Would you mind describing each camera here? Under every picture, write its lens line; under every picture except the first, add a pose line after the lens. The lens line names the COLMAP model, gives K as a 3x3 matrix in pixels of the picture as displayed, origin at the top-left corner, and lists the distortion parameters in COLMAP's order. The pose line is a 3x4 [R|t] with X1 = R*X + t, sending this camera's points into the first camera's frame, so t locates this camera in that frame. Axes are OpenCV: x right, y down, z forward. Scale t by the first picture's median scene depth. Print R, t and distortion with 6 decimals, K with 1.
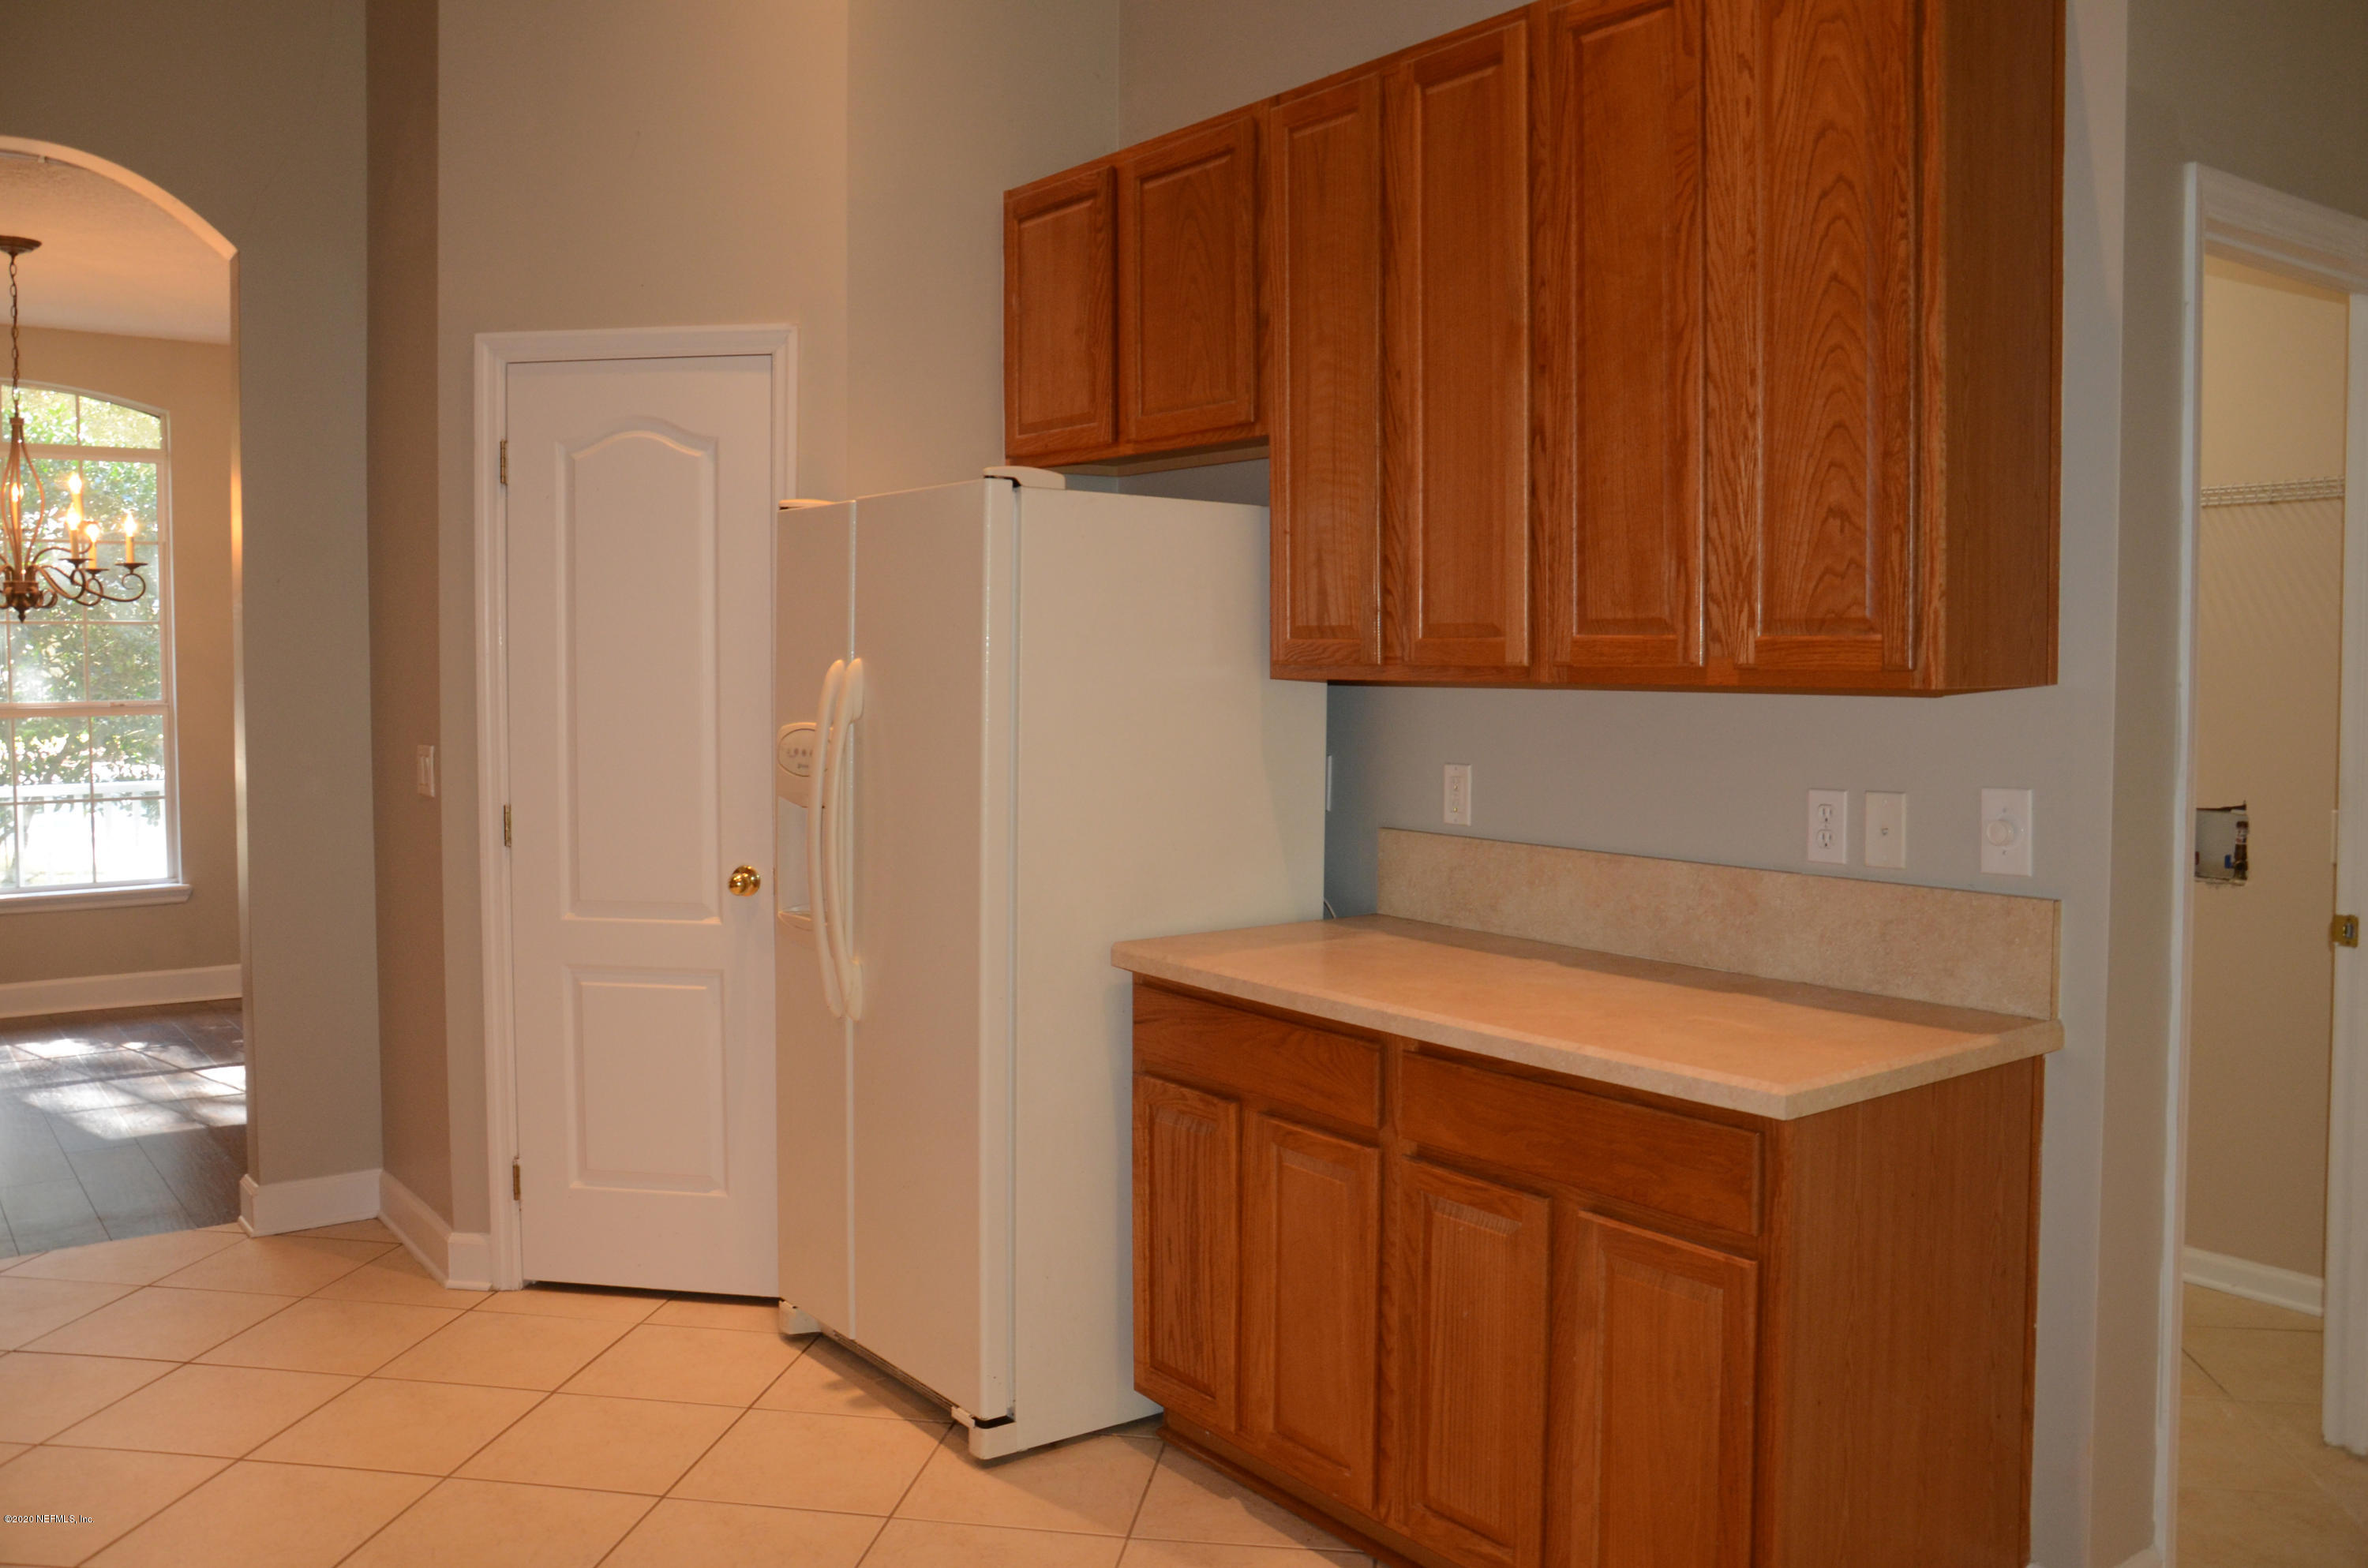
lens RADIAL K [[1892.4, 0, 1182.2], [0, 1892.4, 740.5], [0, 0, 1]] dist [-0.137626, 0.126545]
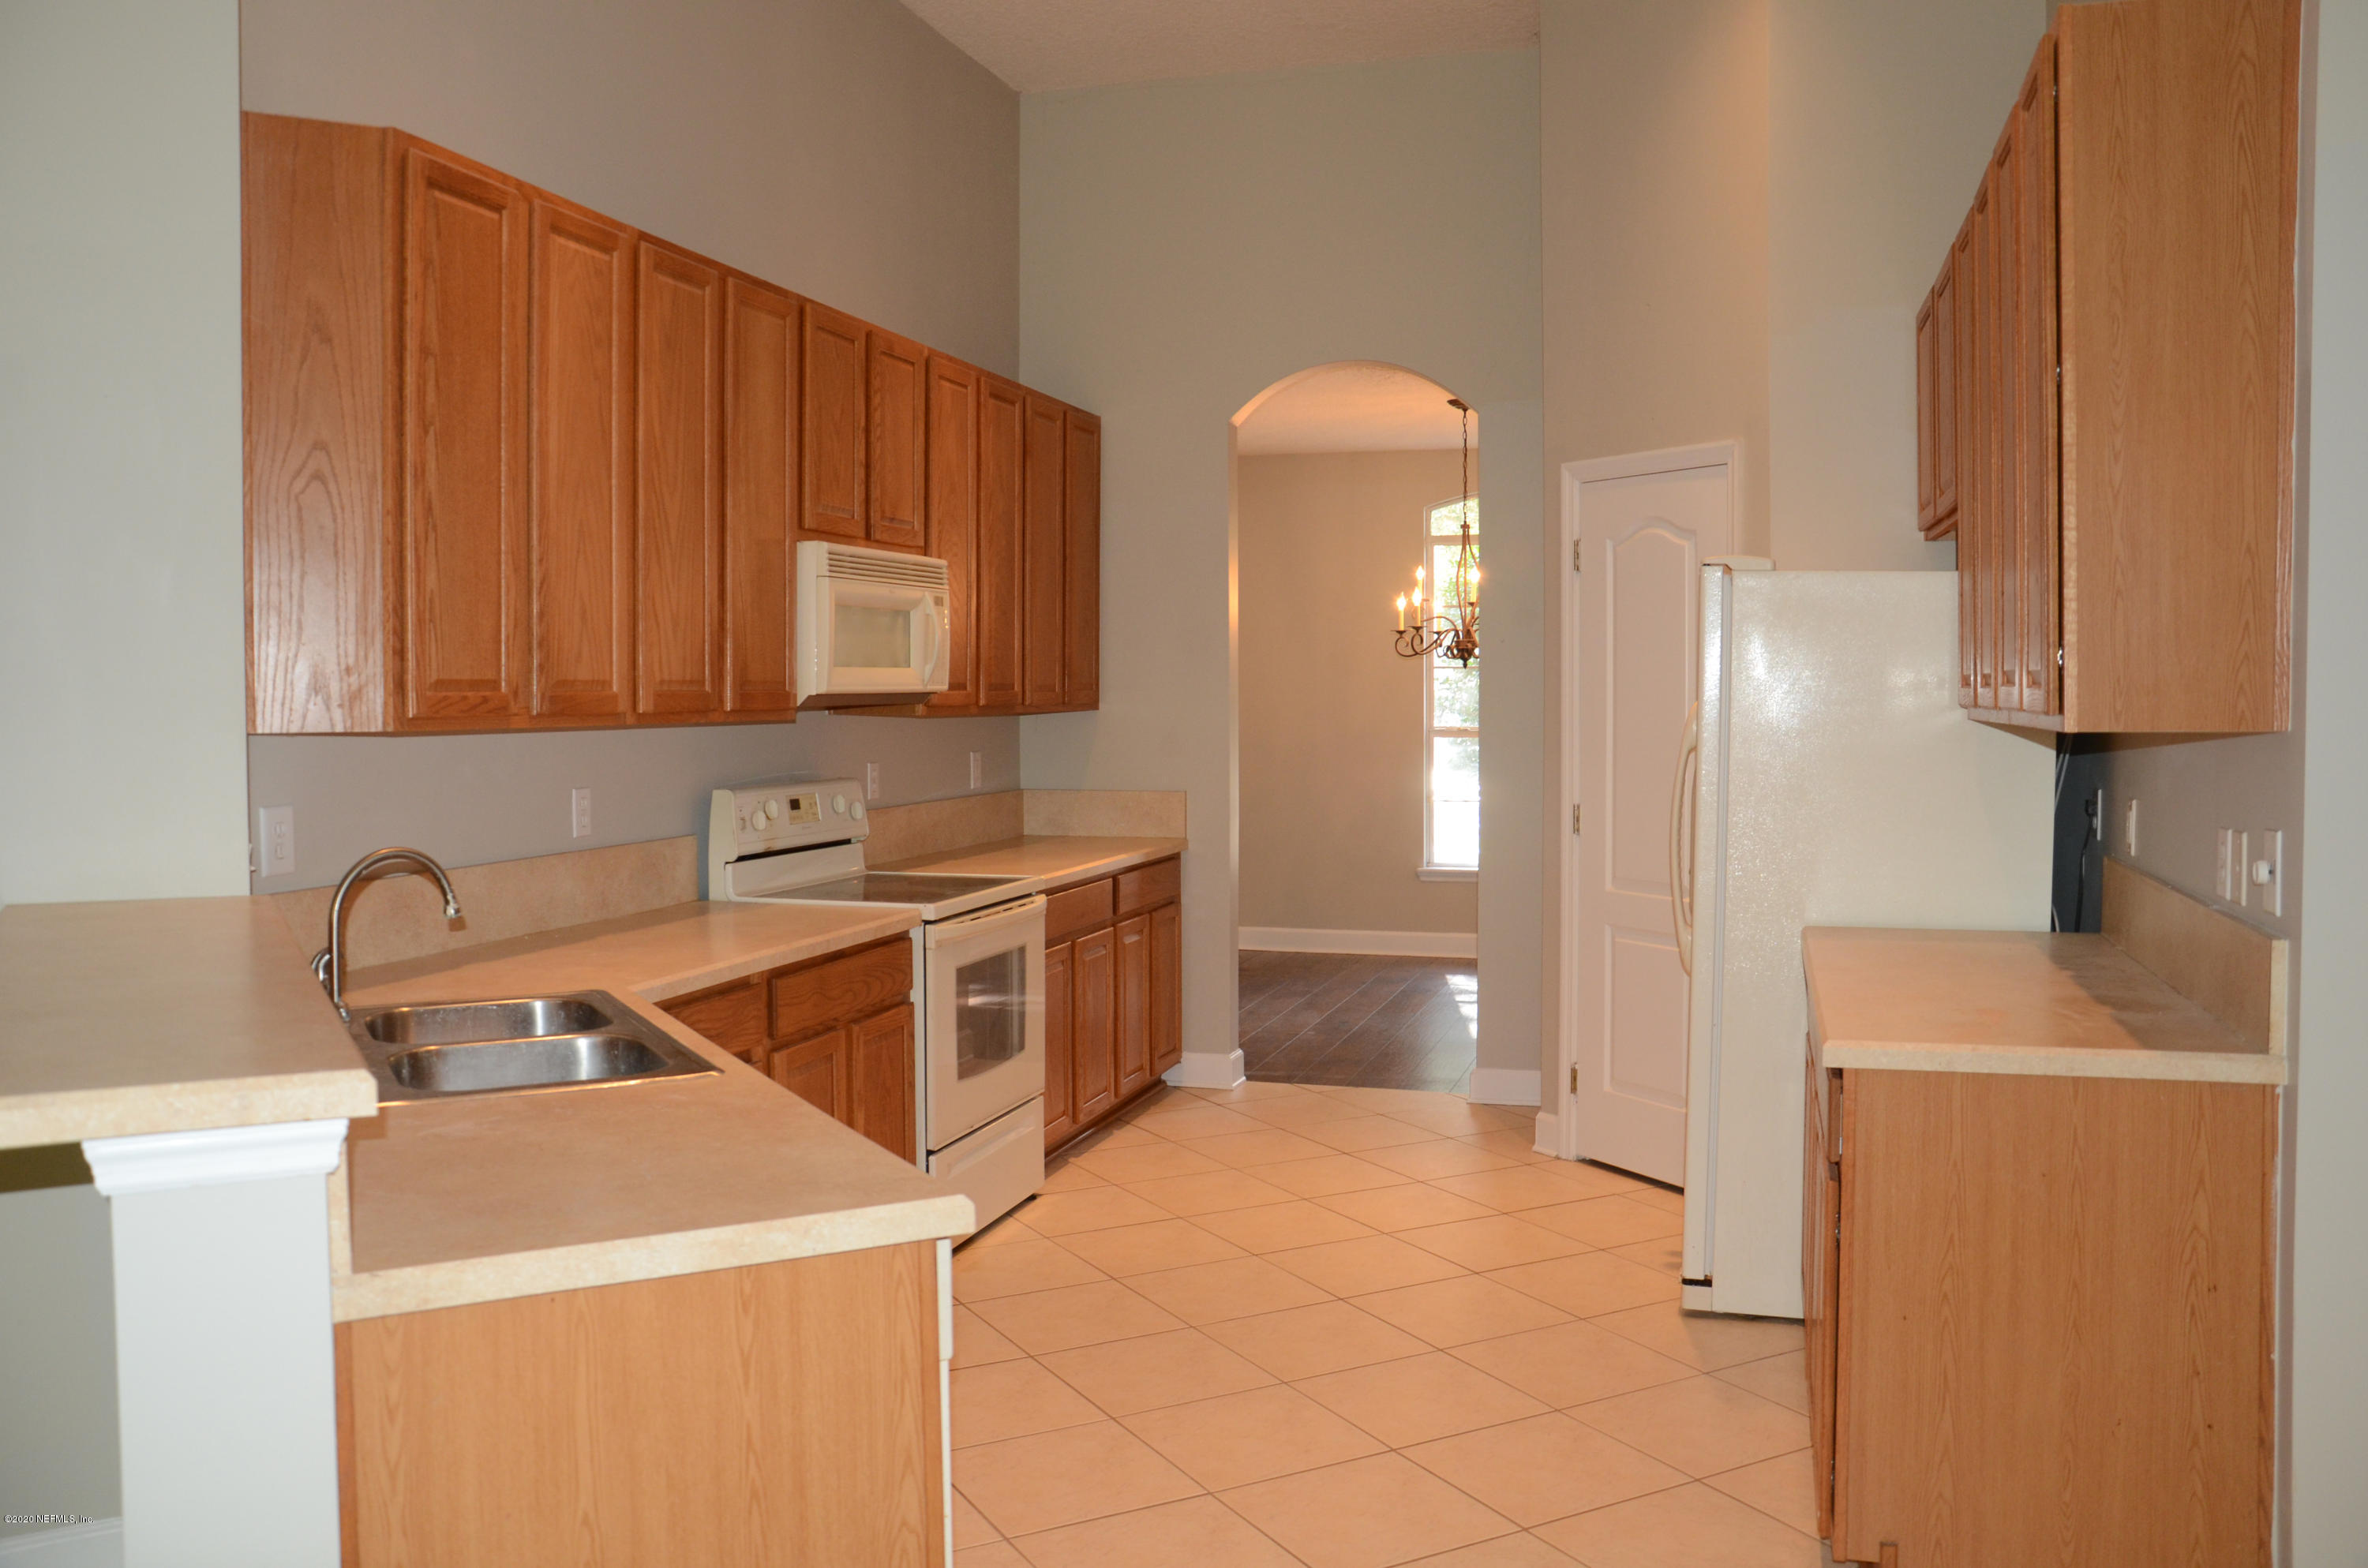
lens RADIAL K [[1892.4, 0, 1182.2], [0, 1892.4, 740.5], [0, 0, 1]] dist [-0.137626, 0.126545]
pose [[0.602109, 0.015739, -0.798259, 0.573213], [-0.027056, 0.999634, -0.000698, -0.004335], [0.797955, 0.022018, 0.602314, -0.069801]]
